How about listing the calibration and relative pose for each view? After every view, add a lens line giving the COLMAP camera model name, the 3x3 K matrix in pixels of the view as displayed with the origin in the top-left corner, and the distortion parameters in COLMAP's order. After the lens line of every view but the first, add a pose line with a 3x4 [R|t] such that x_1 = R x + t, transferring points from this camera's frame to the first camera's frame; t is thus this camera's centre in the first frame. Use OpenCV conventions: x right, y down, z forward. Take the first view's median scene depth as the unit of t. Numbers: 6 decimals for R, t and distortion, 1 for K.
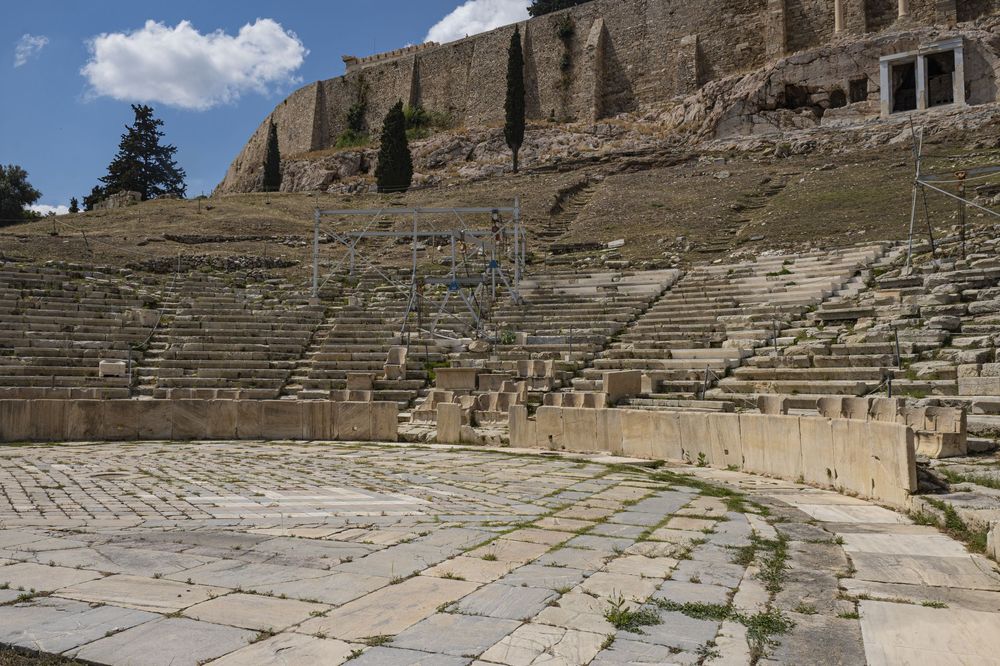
lens RADIAL K [[778.7, 0, 499.8], [0, 778.7, 334.5], [0, 0, 1]] dist [0.002399, -0.004687]
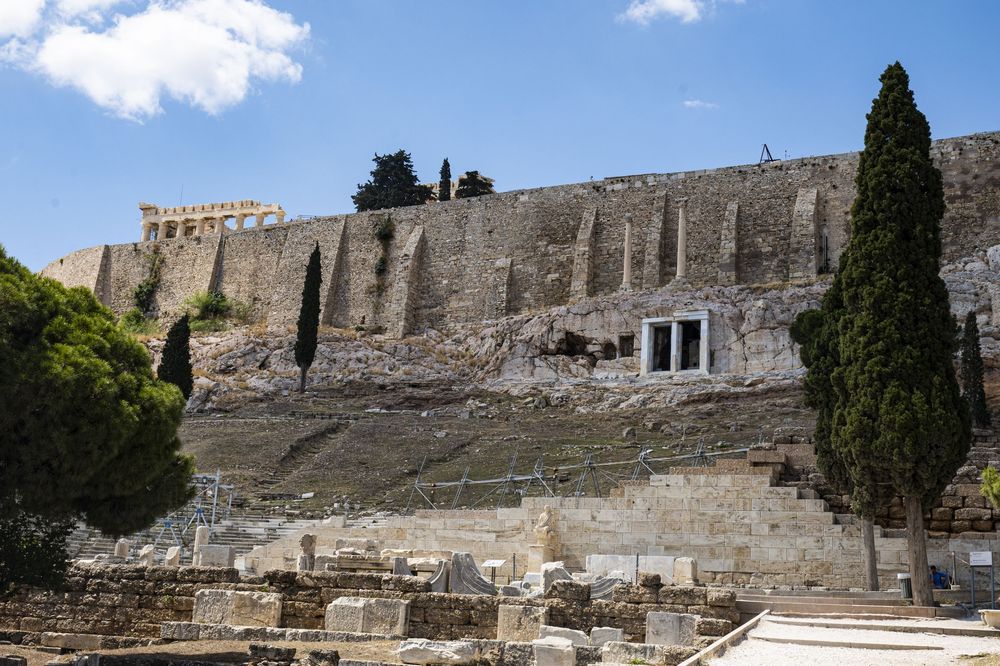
lens RADIAL K [[1268.0, 0, 500.9], [0, 1268.0, 332.6], [0, 0, 1]] dist [-0.036145, 0.000000]
pose [[0.993050, 0.074238, 0.091325, 0.106992], [-0.055672, 0.979963, -0.191242, 0.004353], [-0.103692, 0.184828, 0.977285, -0.524068]]
